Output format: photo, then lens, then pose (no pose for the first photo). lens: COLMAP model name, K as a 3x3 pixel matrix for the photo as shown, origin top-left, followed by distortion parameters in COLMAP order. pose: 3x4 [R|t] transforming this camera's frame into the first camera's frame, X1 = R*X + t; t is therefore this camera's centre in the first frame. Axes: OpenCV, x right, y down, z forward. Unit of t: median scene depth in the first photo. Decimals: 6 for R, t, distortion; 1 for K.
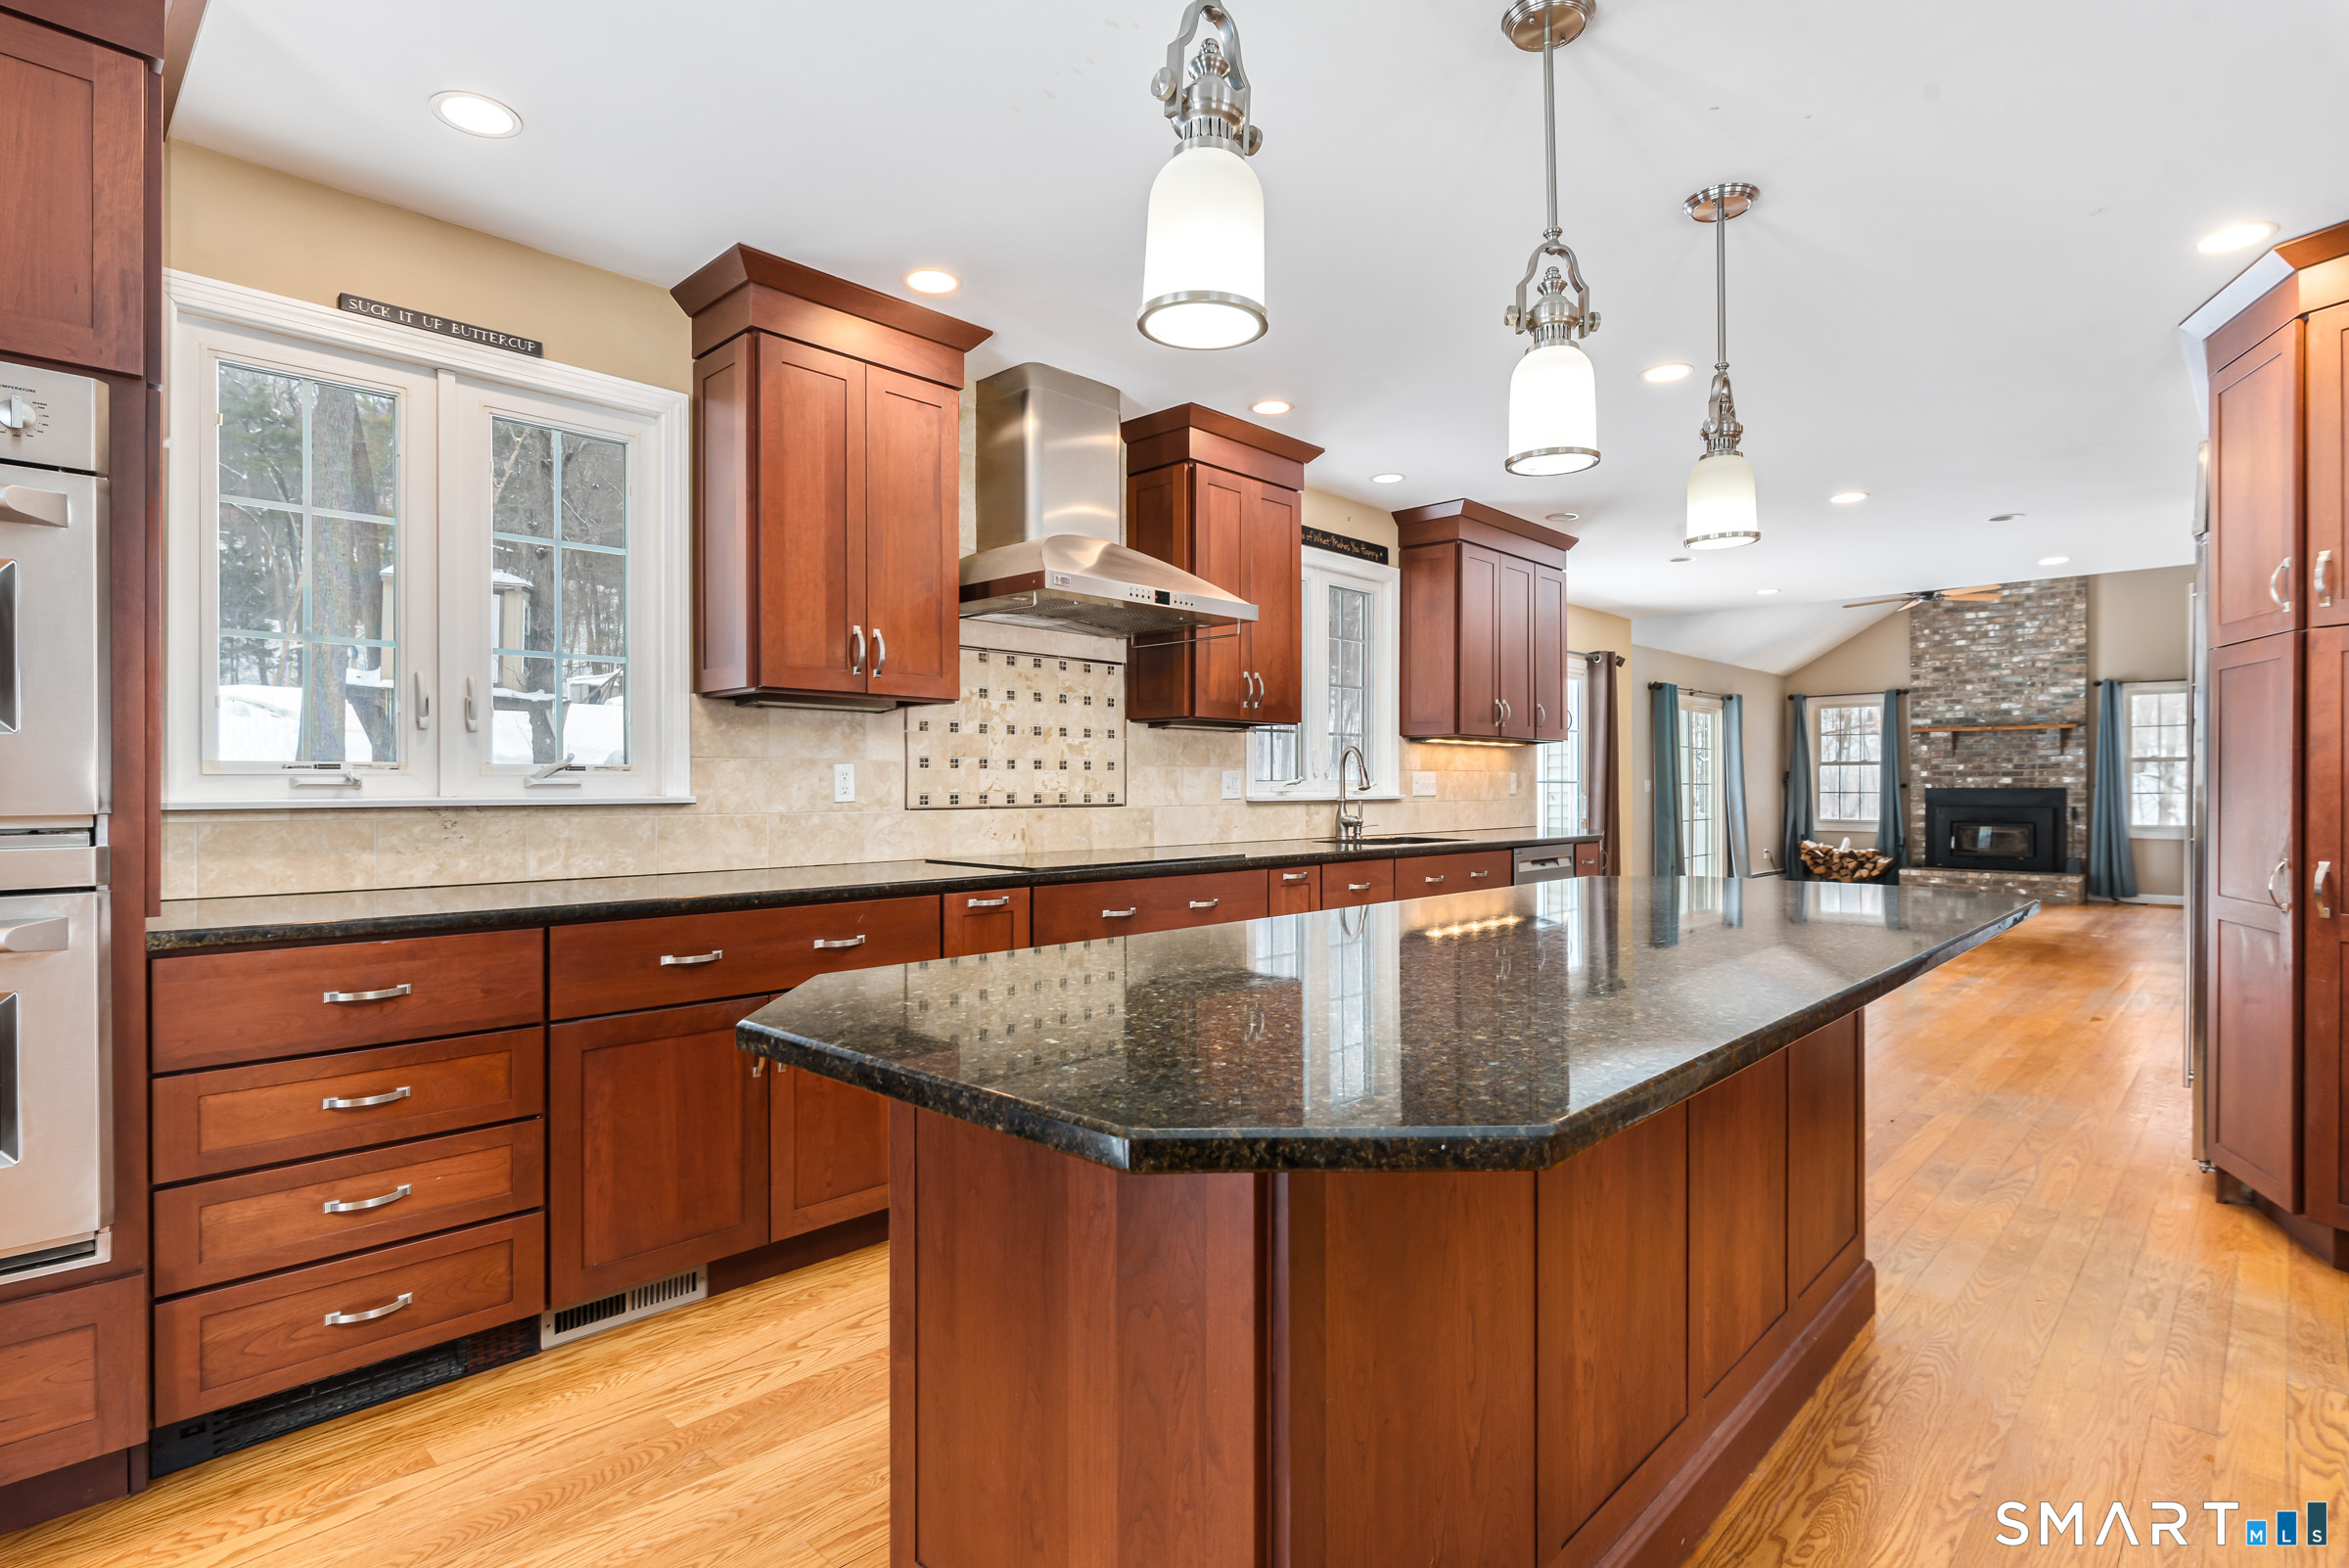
lens RADIAL K [[1156.5, 0, 1158.8], [0, 1156.5, 789.1], [0, 0, 1]] dist [0.002007, 0.000277]
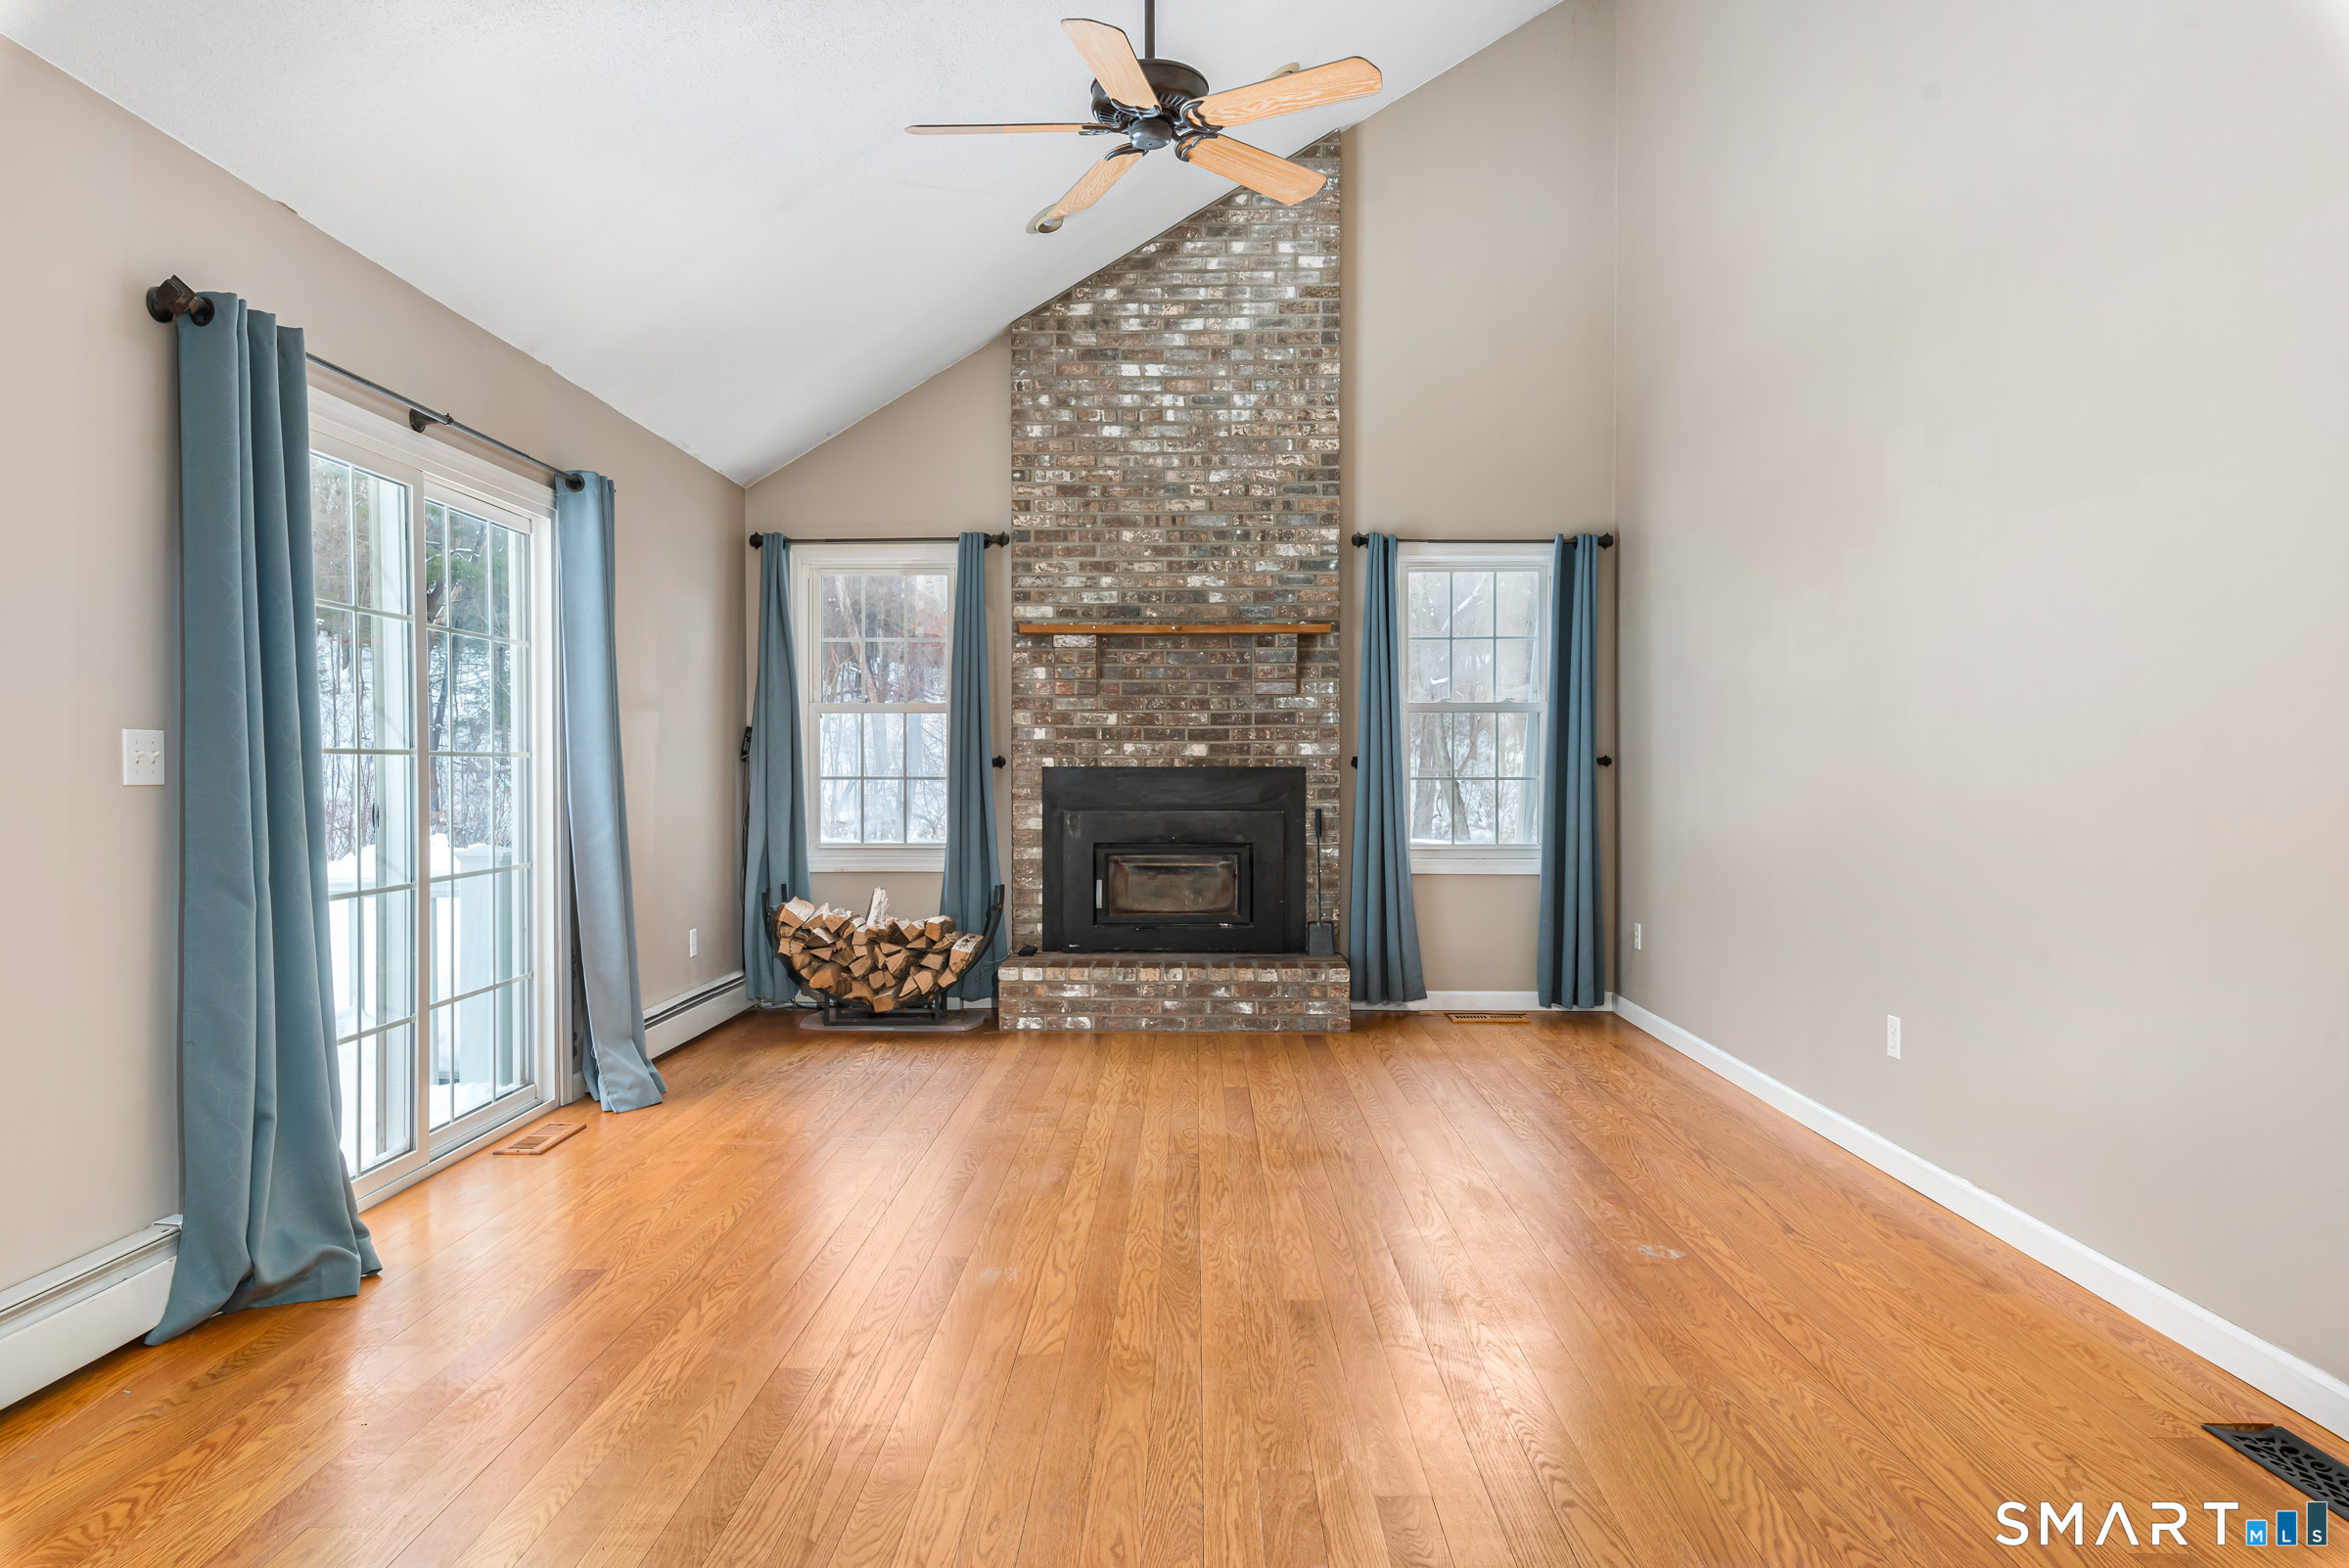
lens RADIAL K [[1486.1, 0, 1169.4], [0, 1486.1, 785.4], [0, 0, 1]] dist [-0.003608, -0.000090]
pose [[0.724283, -0.007191, 0.689465, 0.337755], [0.000667, 0.999952, 0.009728, 0.000530], [-0.689503, -0.006586, 0.724253, 0.605510]]
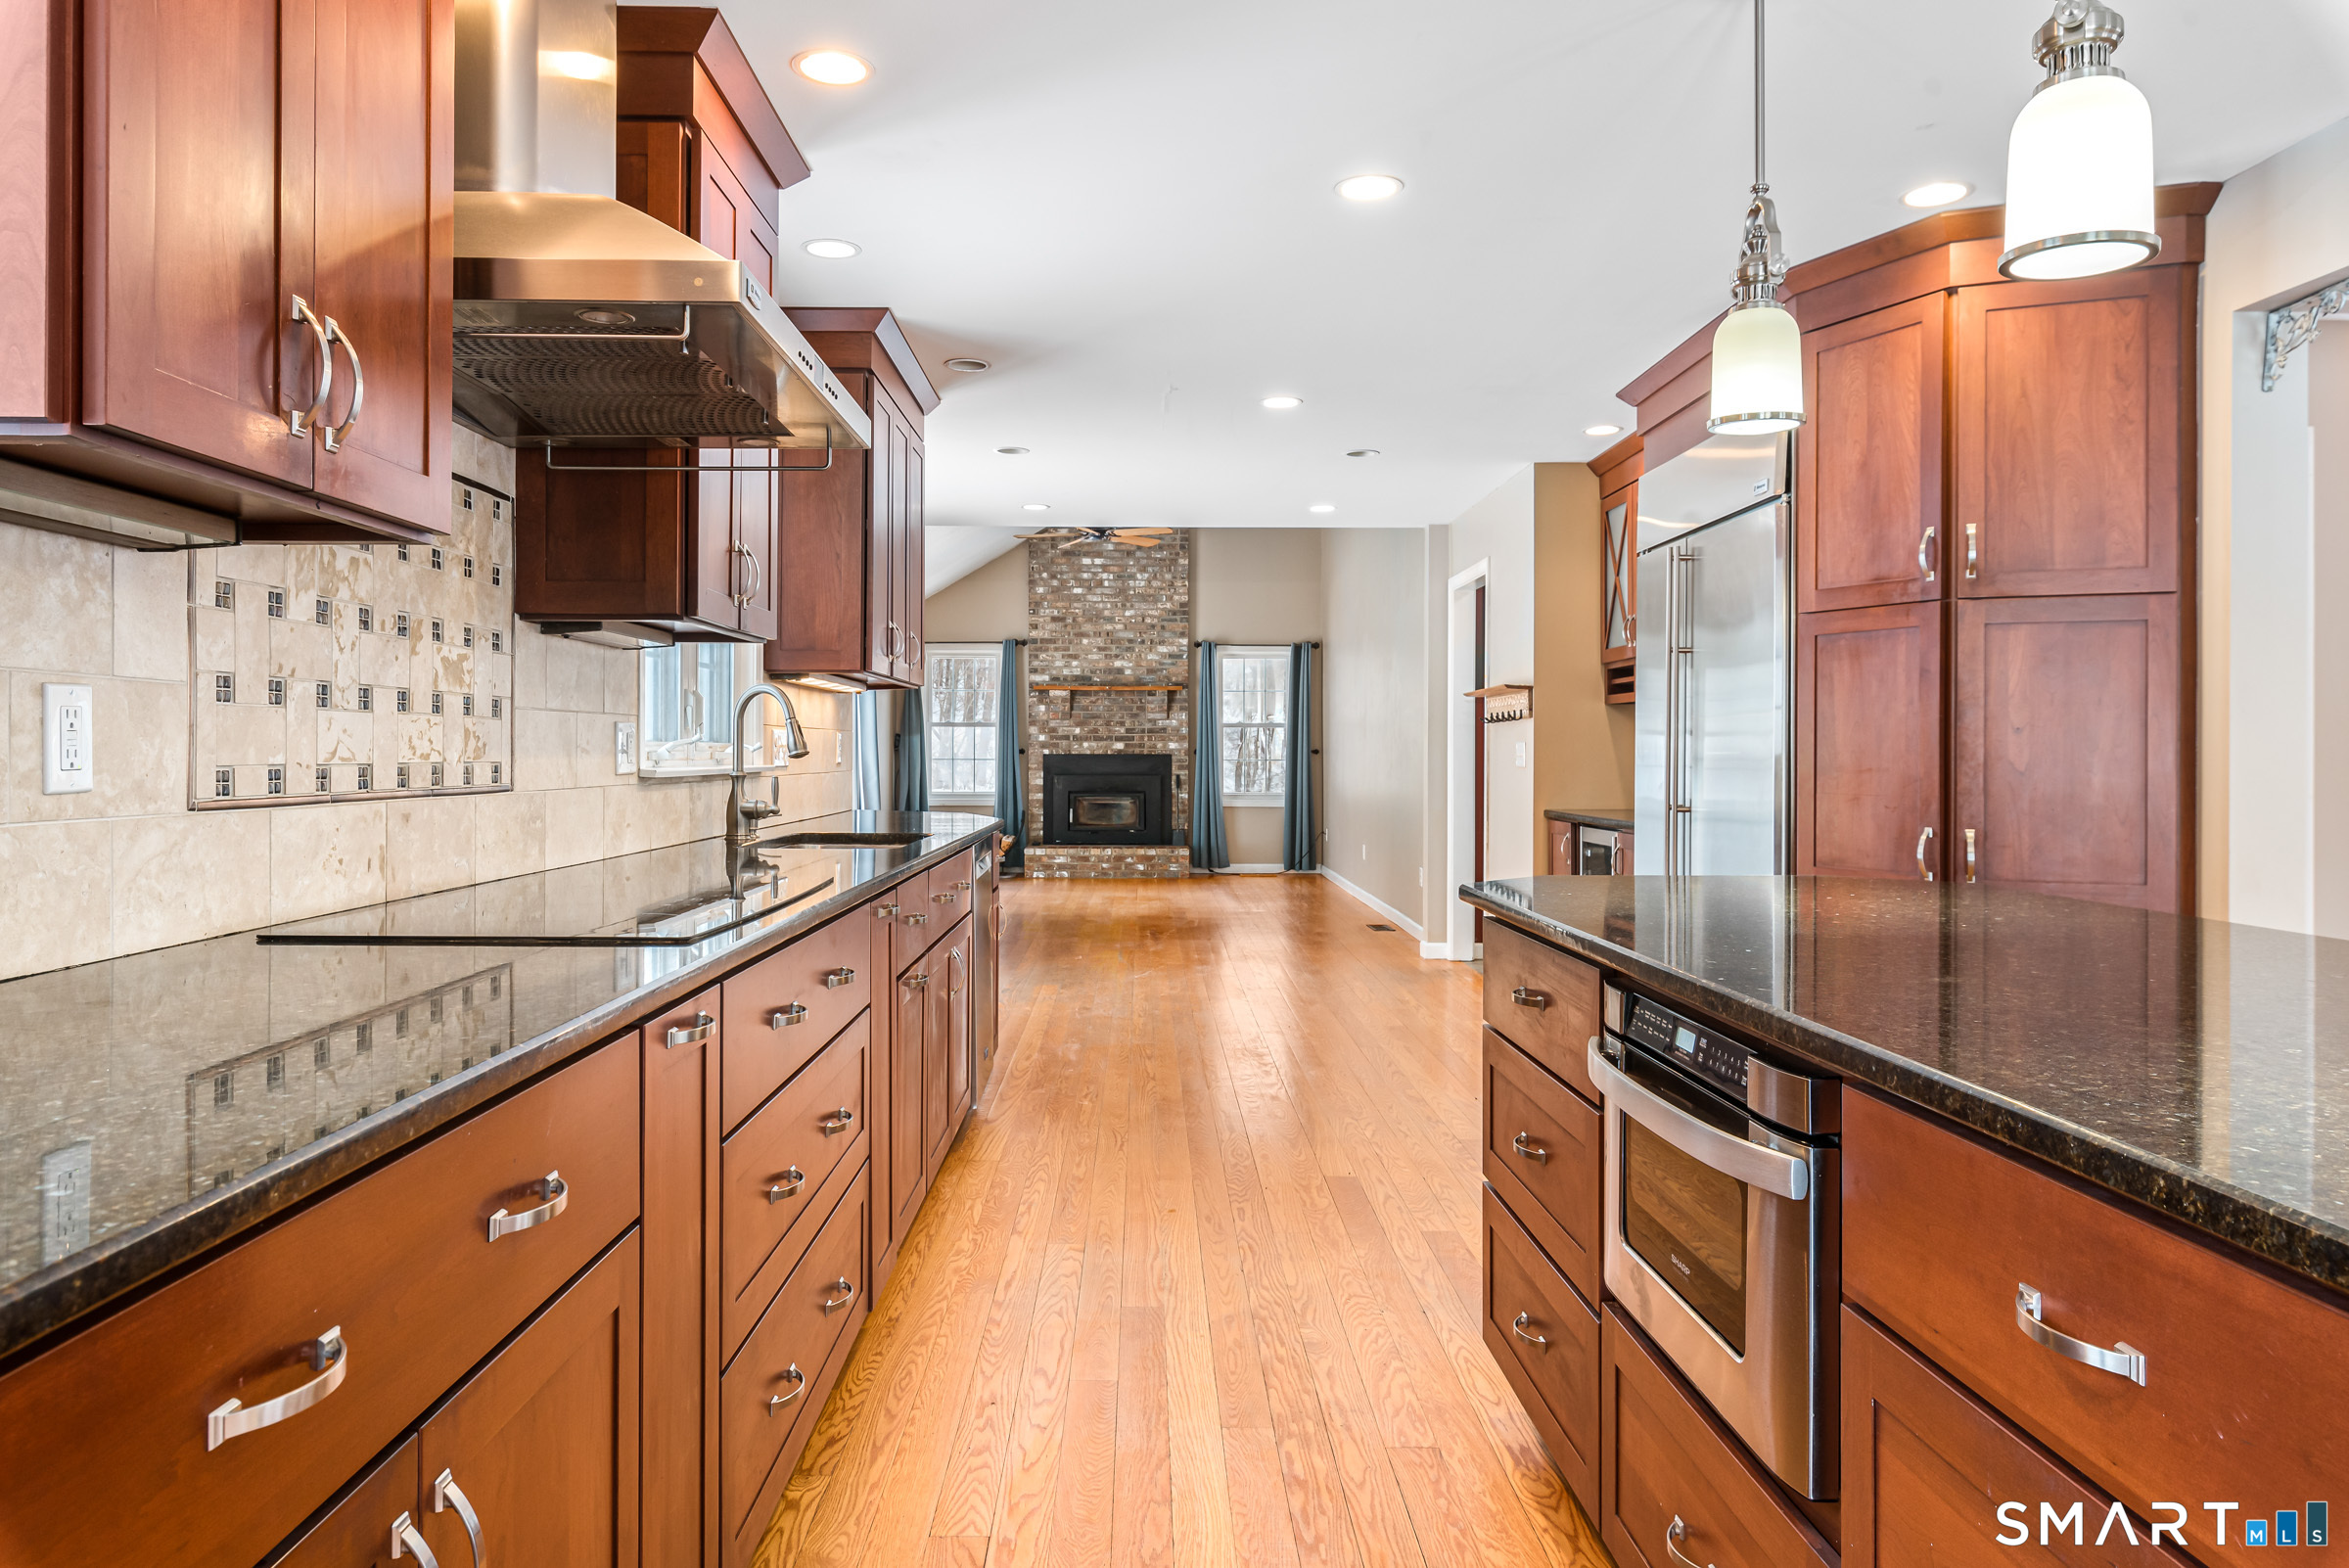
lens RADIAL K [[1546.1, 0, 1144.5], [0, 1546.1, 749.9], [0, 0, 1]] dist [0.023997, 0.001447]
pose [[0.710407, 0.003556, 0.703783, -0.109811], [-0.001615, 0.999993, -0.003423, -0.000202], [-0.703790, 0.001295, 0.710407, 0.125773]]
